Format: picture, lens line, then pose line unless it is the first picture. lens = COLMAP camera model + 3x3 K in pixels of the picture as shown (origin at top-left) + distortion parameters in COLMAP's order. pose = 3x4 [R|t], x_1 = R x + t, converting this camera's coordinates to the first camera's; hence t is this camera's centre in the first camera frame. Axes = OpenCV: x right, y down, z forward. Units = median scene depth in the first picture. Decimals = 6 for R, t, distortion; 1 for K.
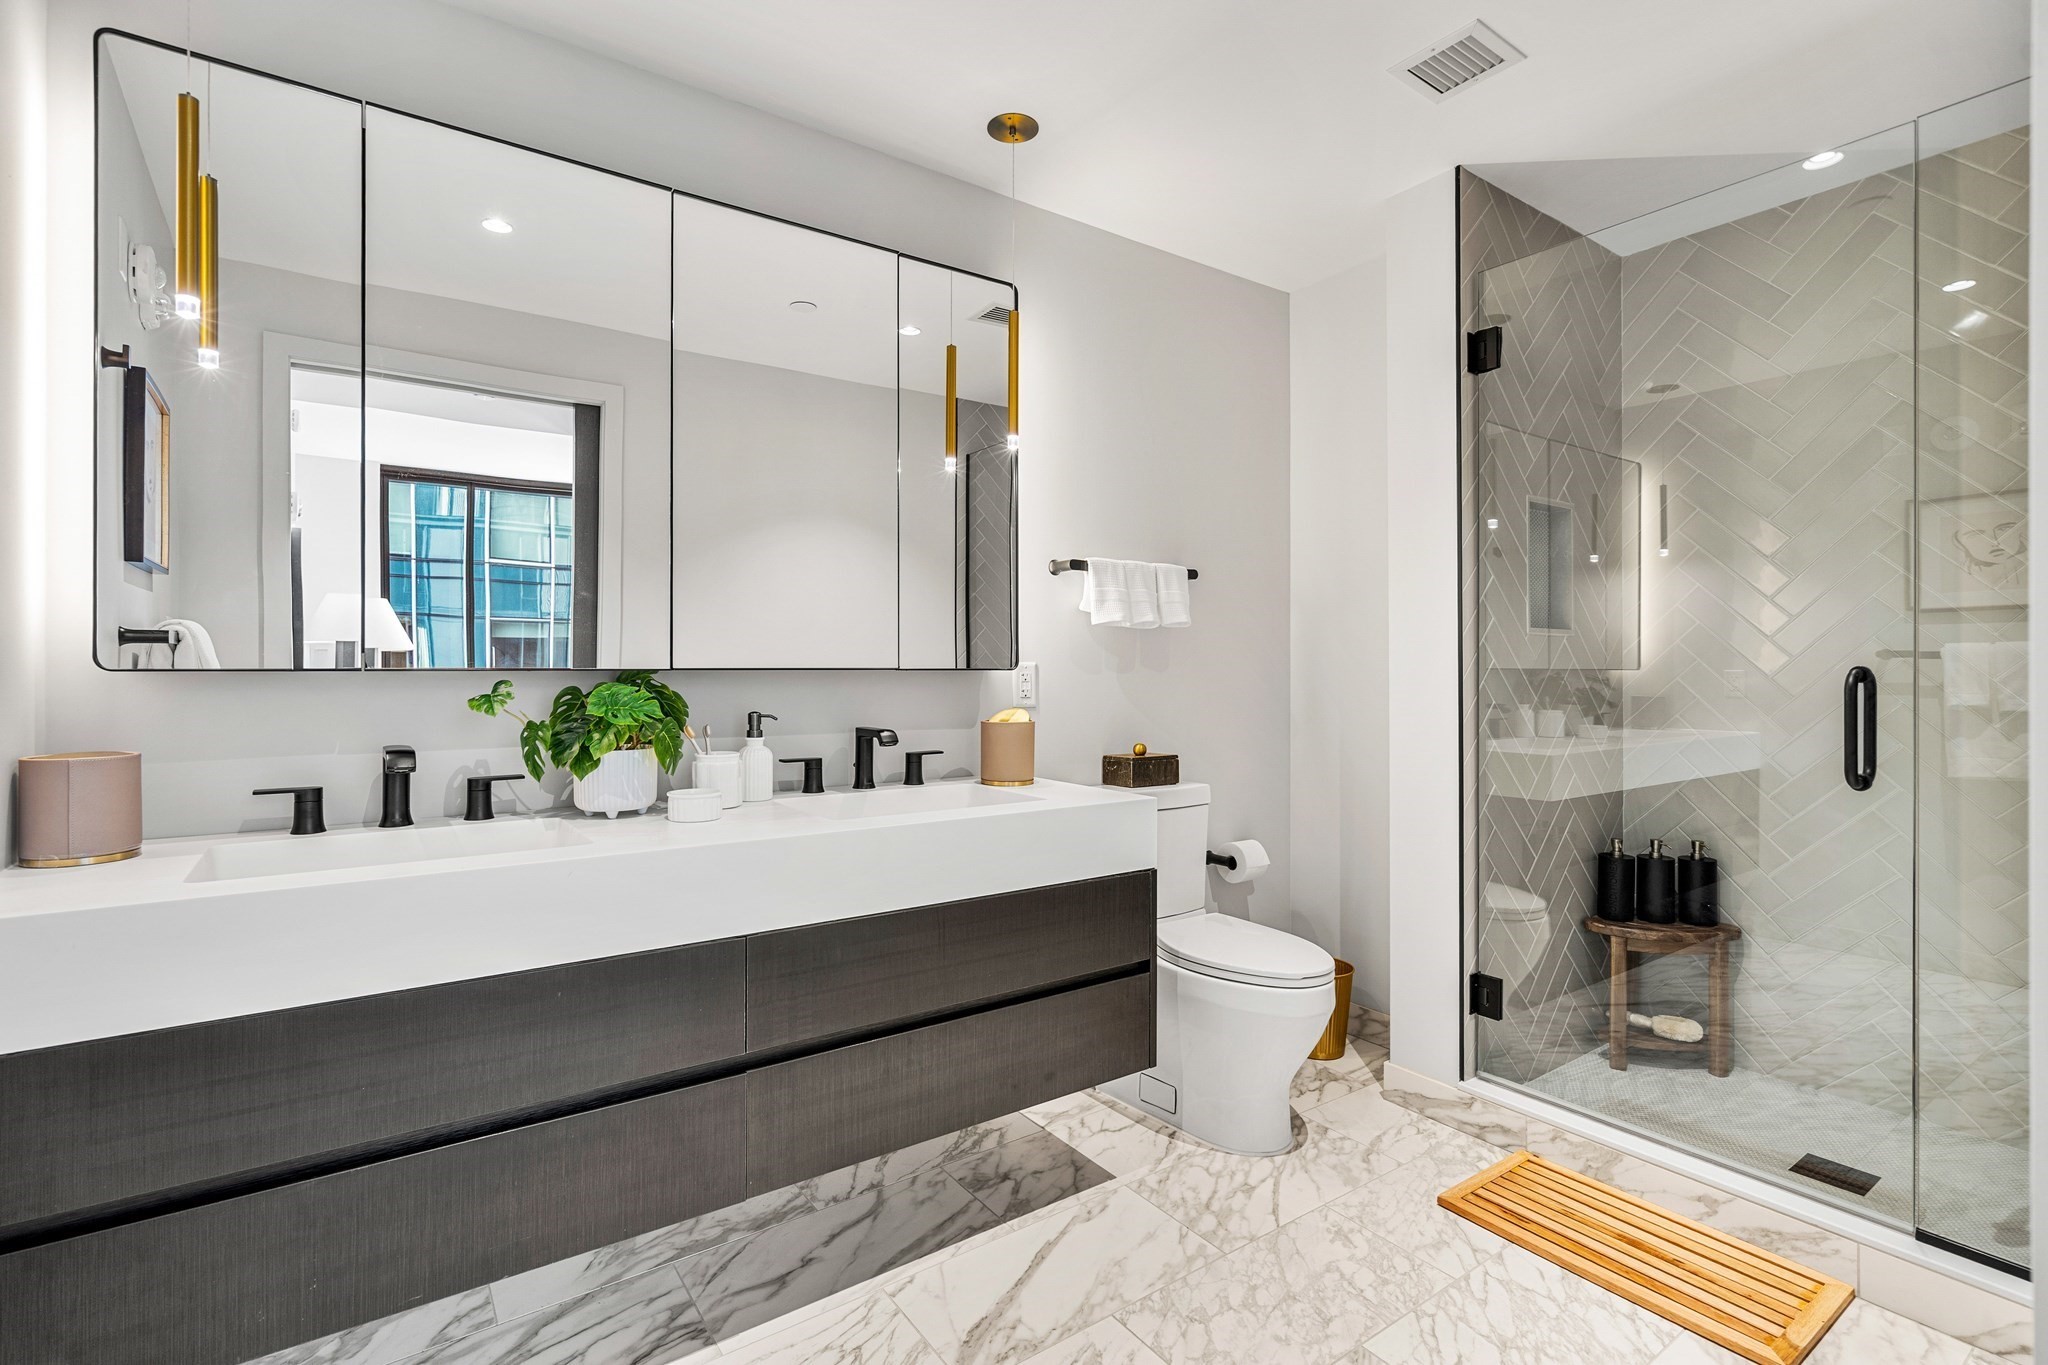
lens RADIAL K [[943.7, 0, 1017.9], [0, 943.7, 671.1], [0, 0, 1]] dist [-0.001009, -0.000188]
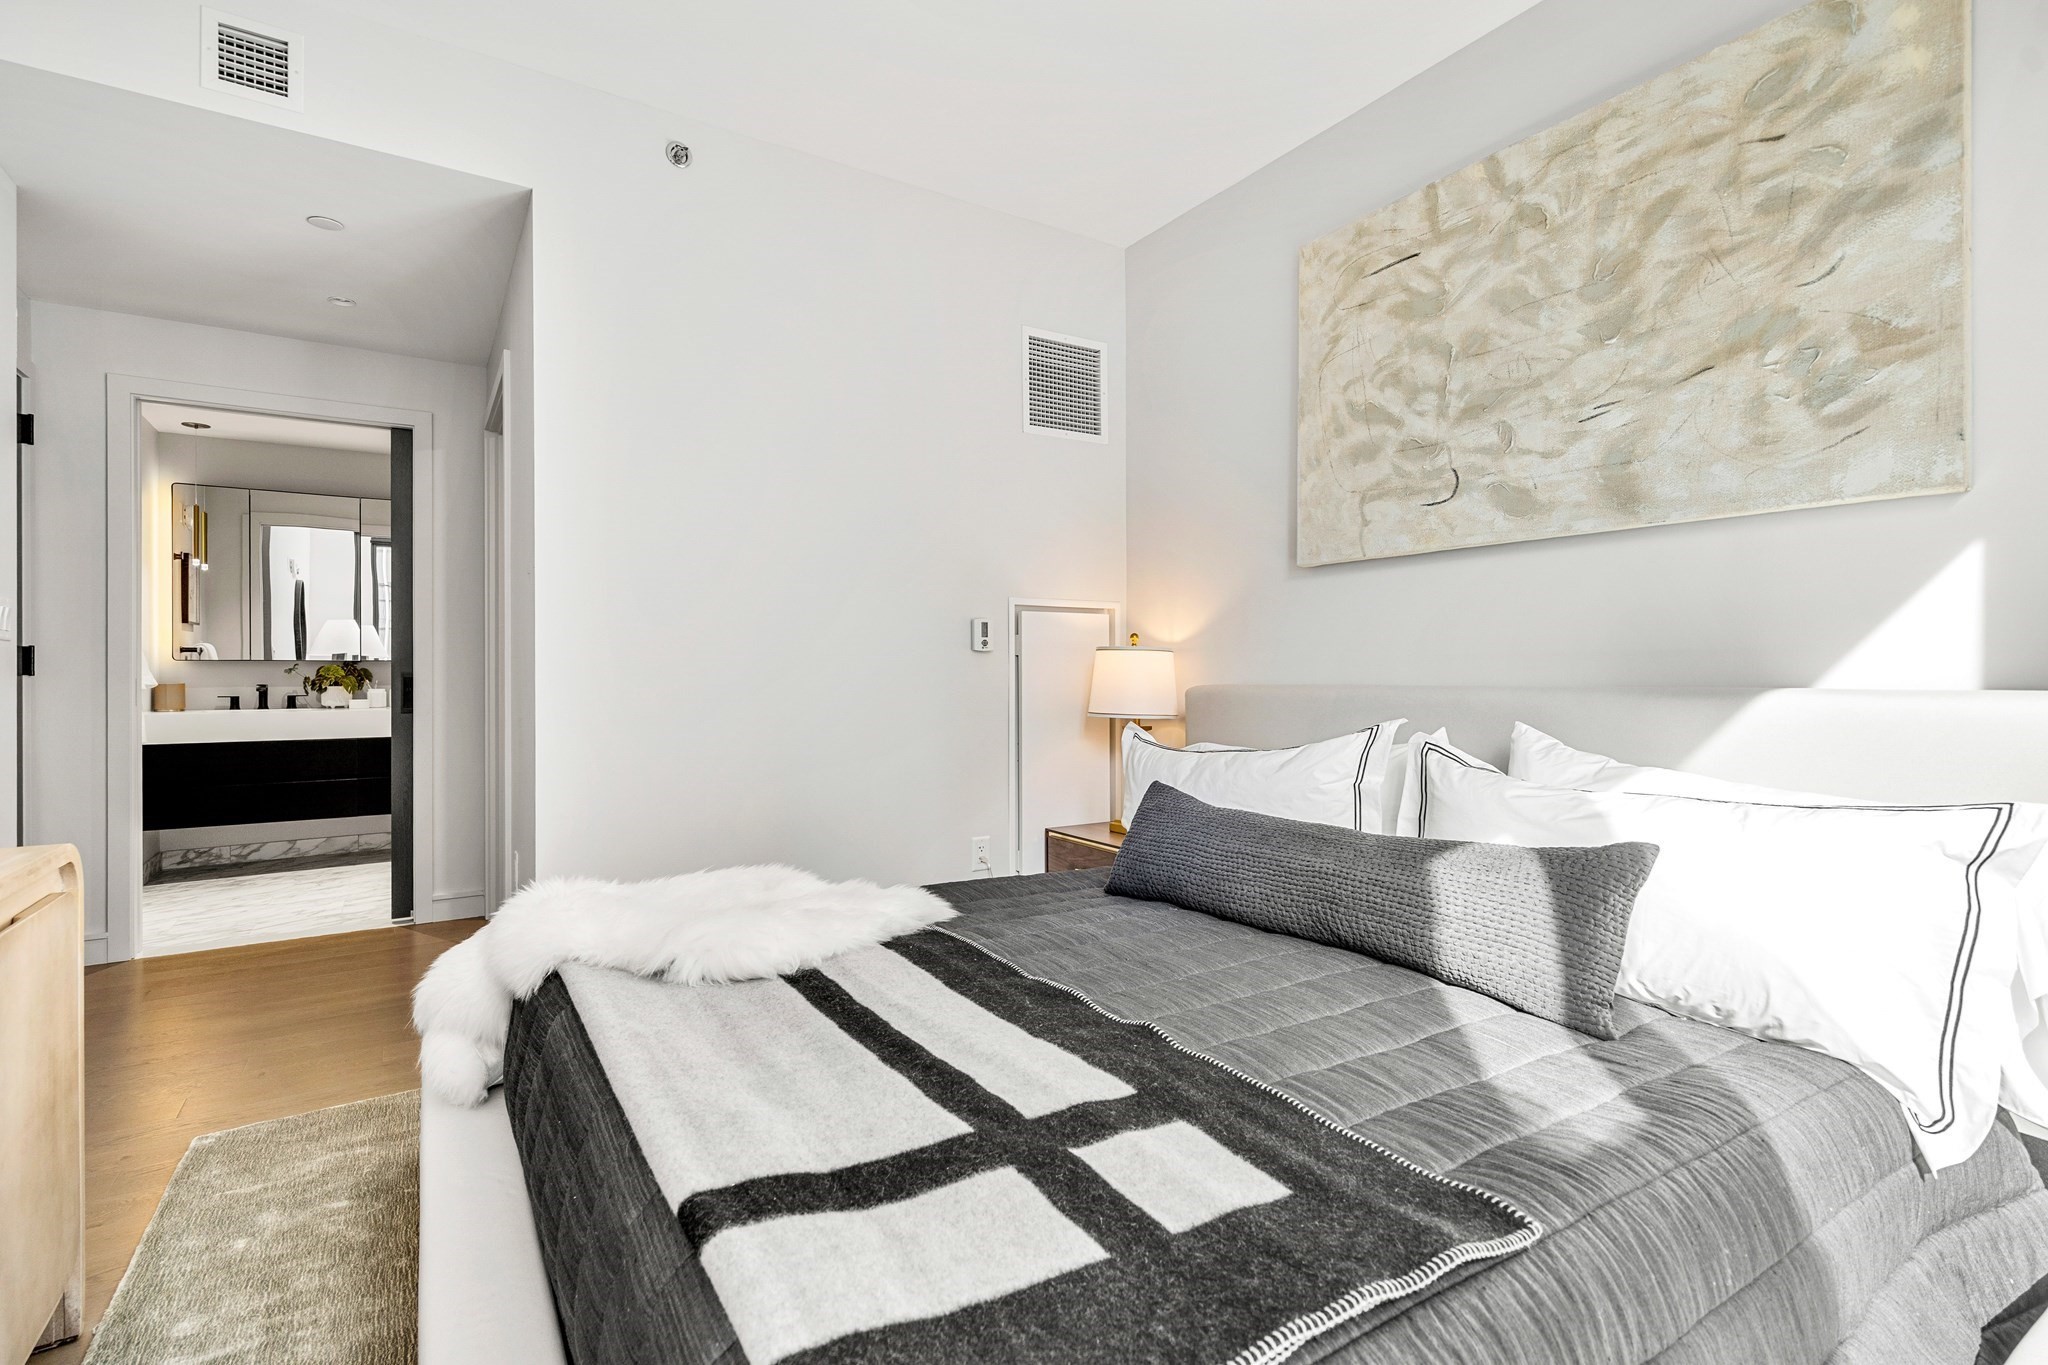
lens RADIAL K [[943.7, 0, 1017.9], [0, 943.7, 671.1], [0, 0, 1]] dist [-0.001009, -0.000188]
pose [[0.999411, -0.000189, -0.034317, 1.972635], [0.000478, 0.999964, 0.008431, 0.006595], [0.034314, -0.008443, 0.999375, -2.075530]]
